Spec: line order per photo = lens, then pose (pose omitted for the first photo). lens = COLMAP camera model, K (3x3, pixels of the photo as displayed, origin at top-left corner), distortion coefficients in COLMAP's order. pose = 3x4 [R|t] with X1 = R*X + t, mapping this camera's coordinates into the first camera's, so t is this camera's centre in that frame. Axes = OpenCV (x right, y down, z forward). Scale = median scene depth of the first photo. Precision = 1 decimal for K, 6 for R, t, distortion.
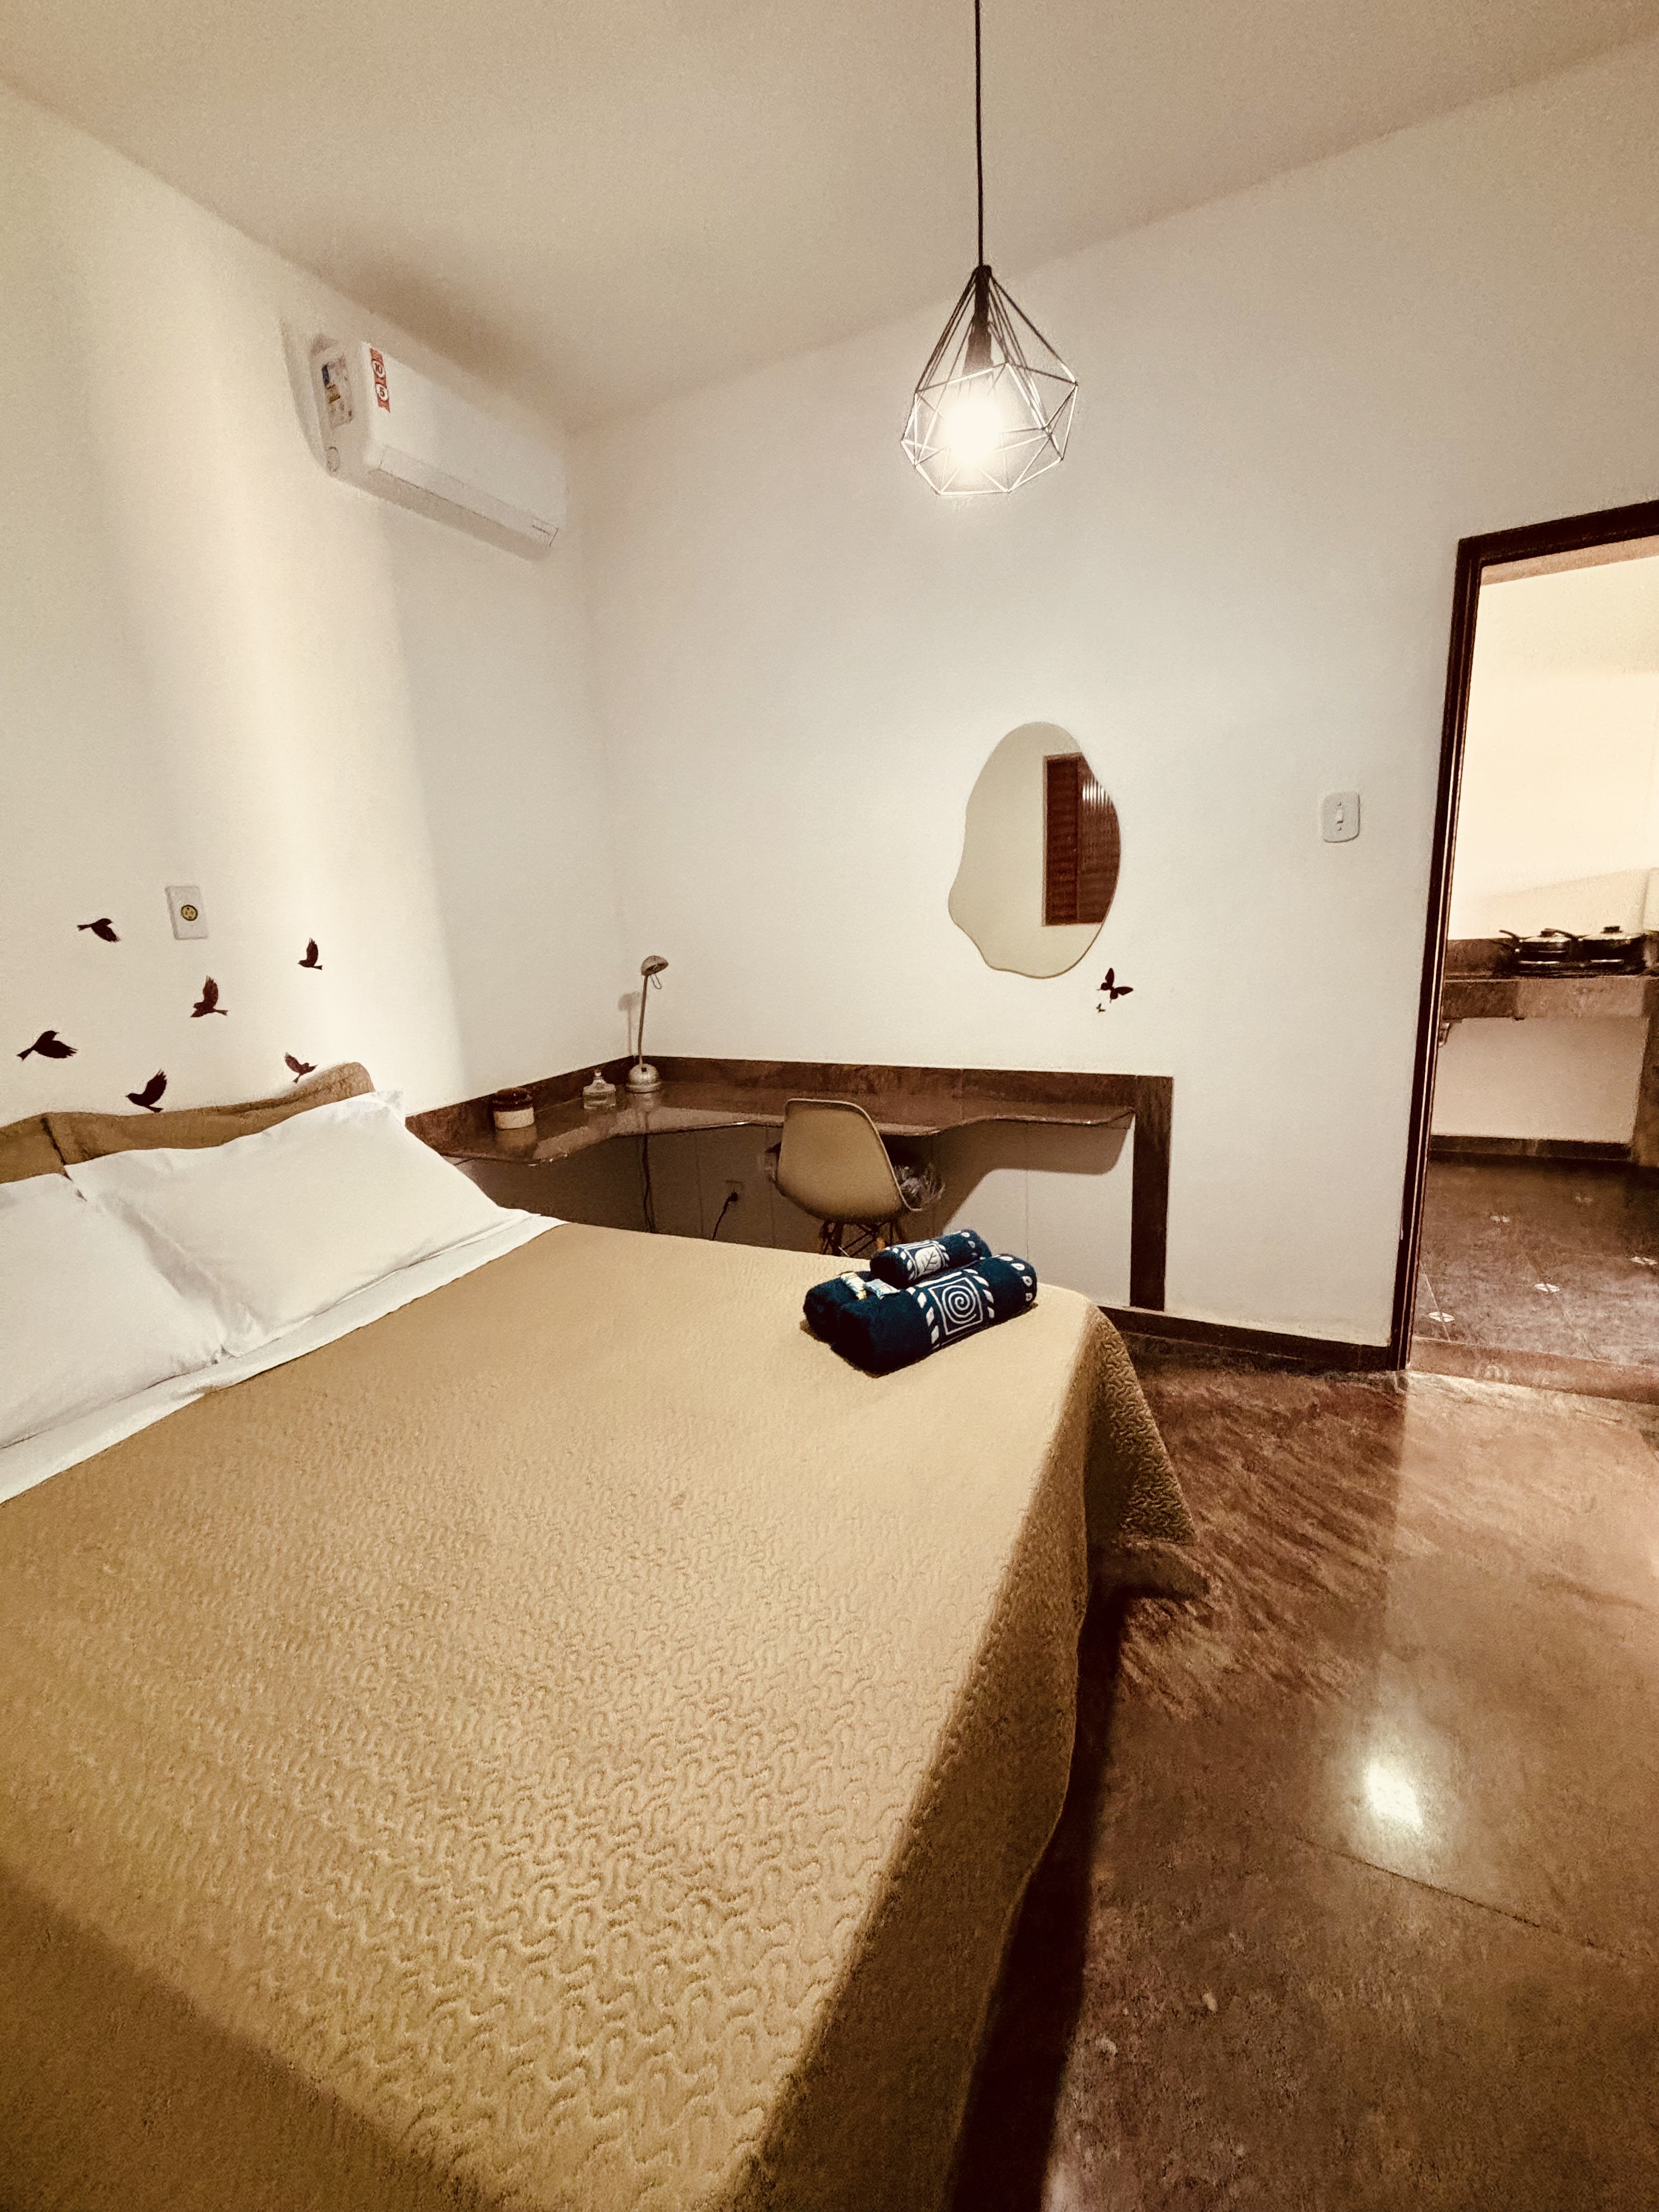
lens RADIAL K [[908.4, 0, 832.7], [0, 908.4, 1095.4], [0, 0, 1]] dist [0.001831, 0.000340]
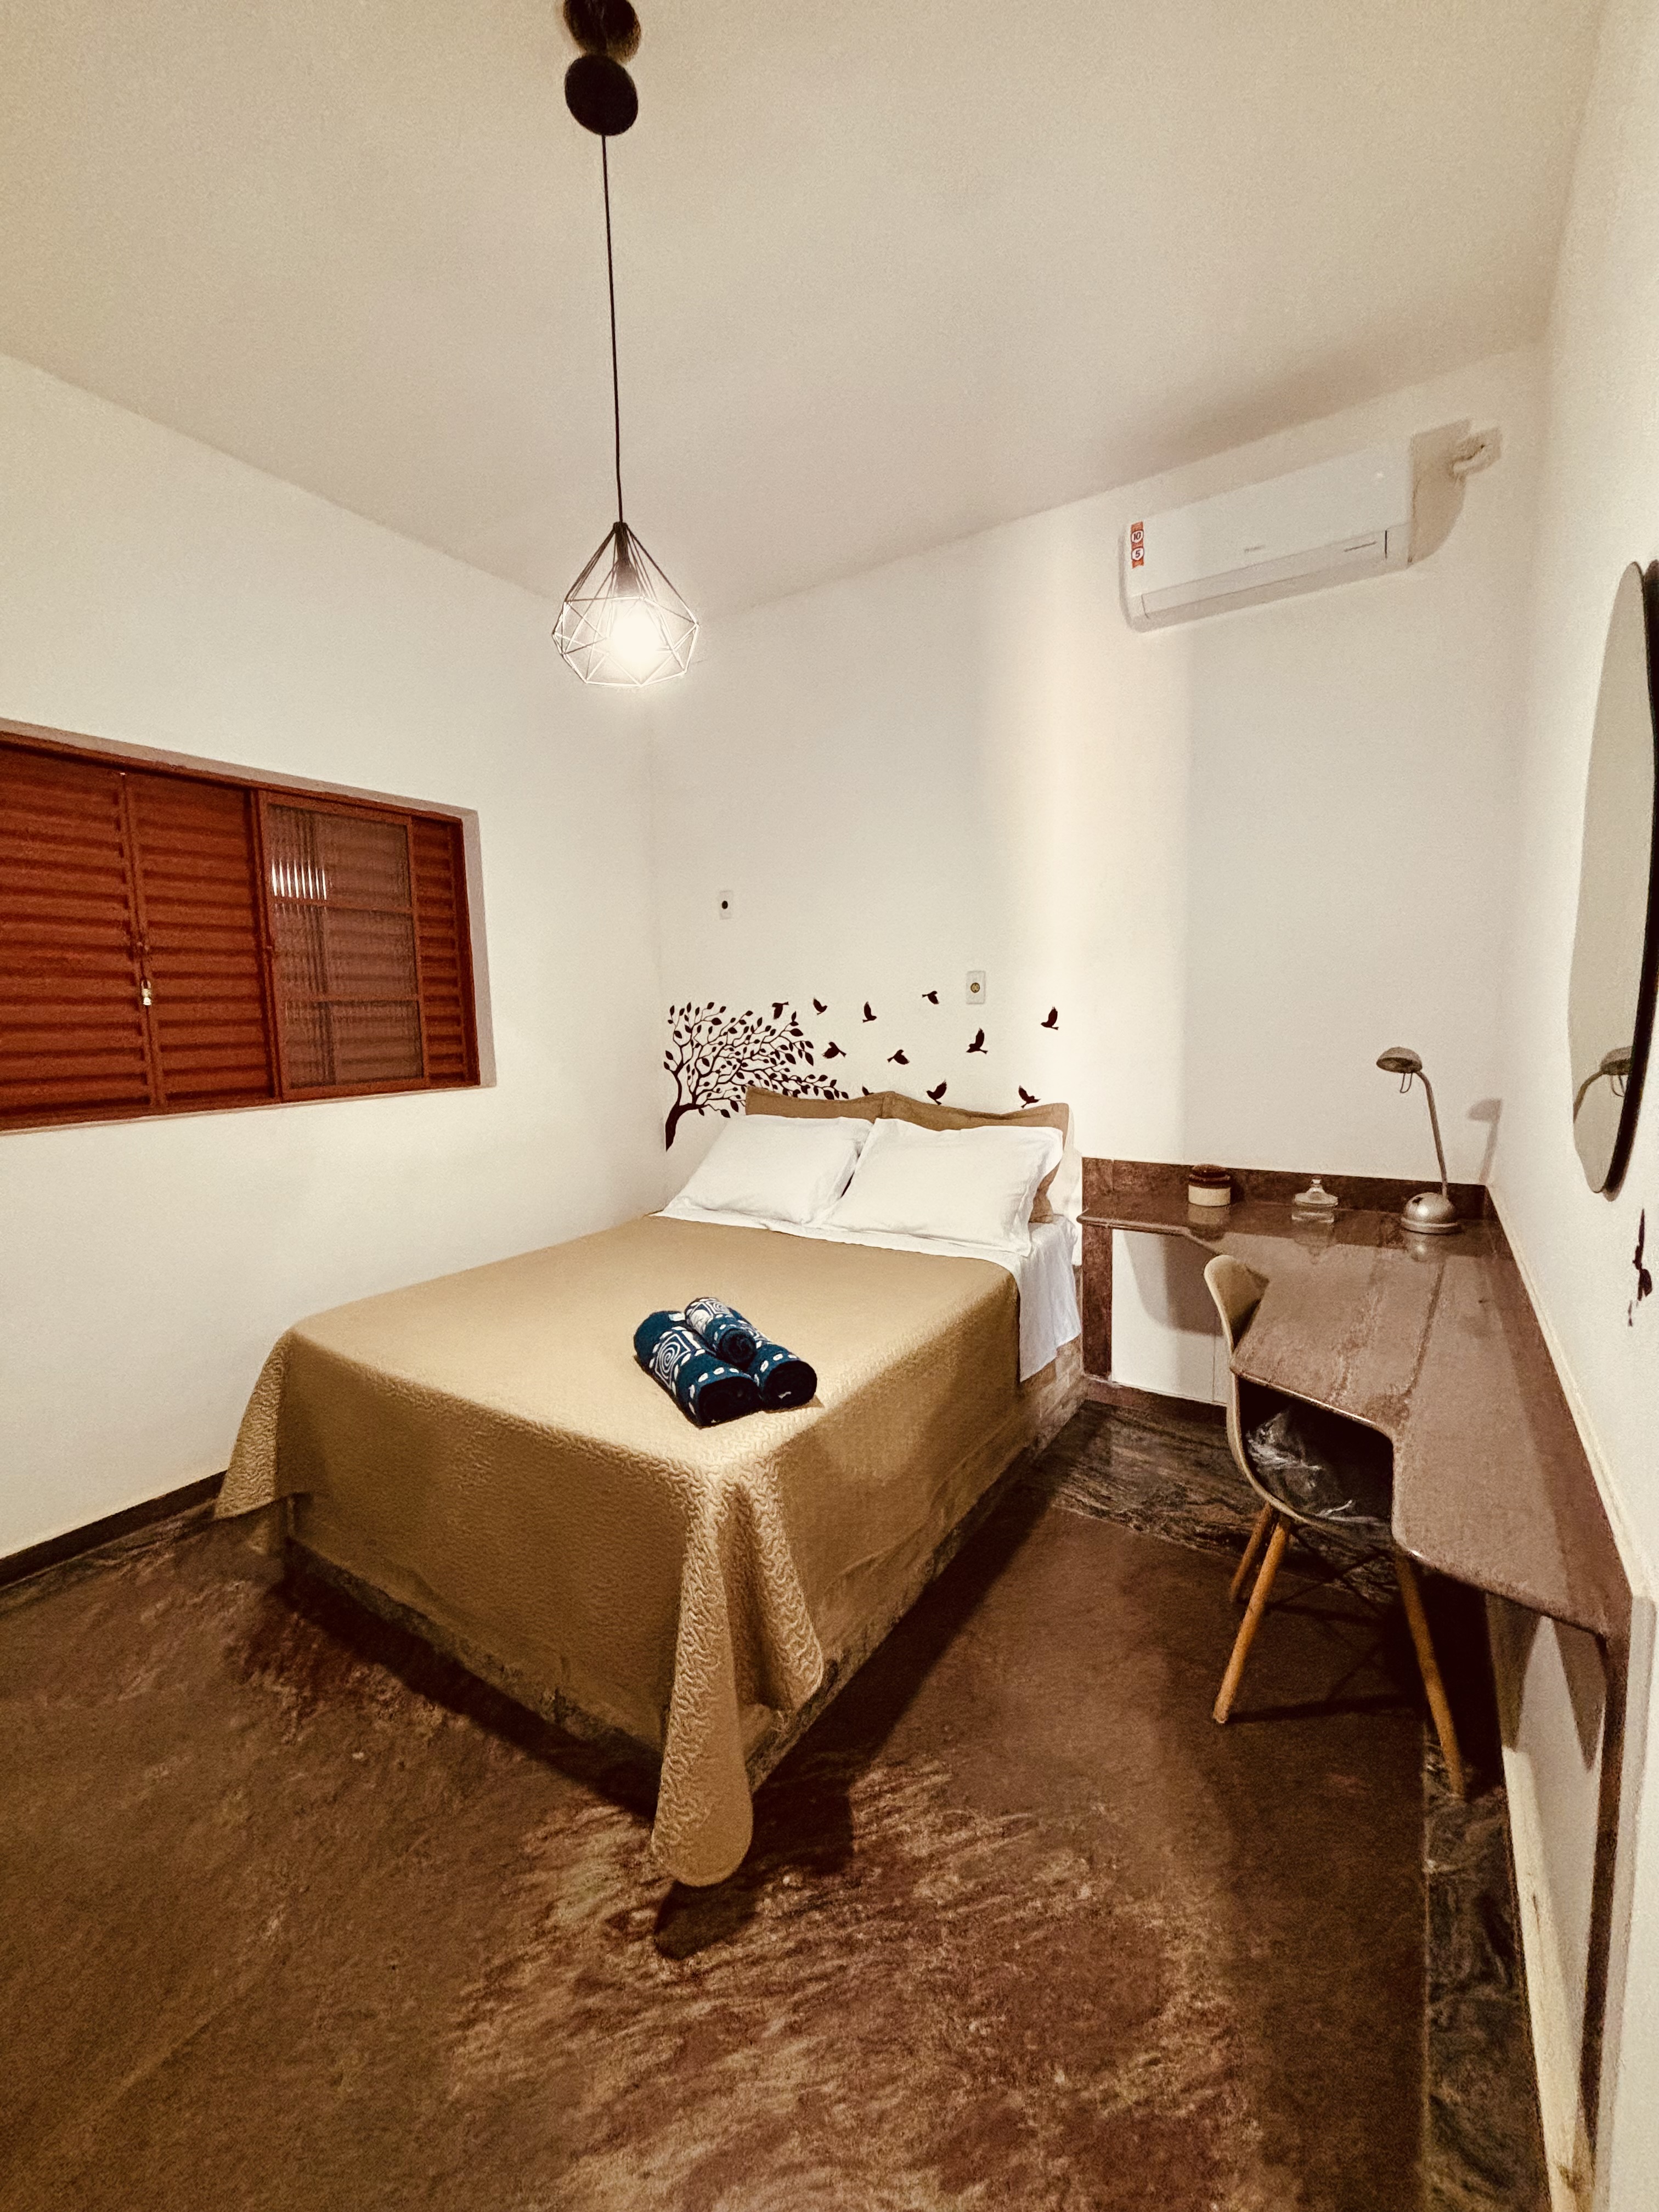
lens RADIAL K [[890.8, 0, 829.5], [0, 890.8, 1106.0], [0, 0, 1]] dist [-0.001092, -0.000232]
pose [[-0.140583, 0.153359, -0.978119, 0.912488], [-0.179419, 0.967627, 0.177502, -0.239058], [0.973676, 0.200447, -0.108516, 0.995273]]
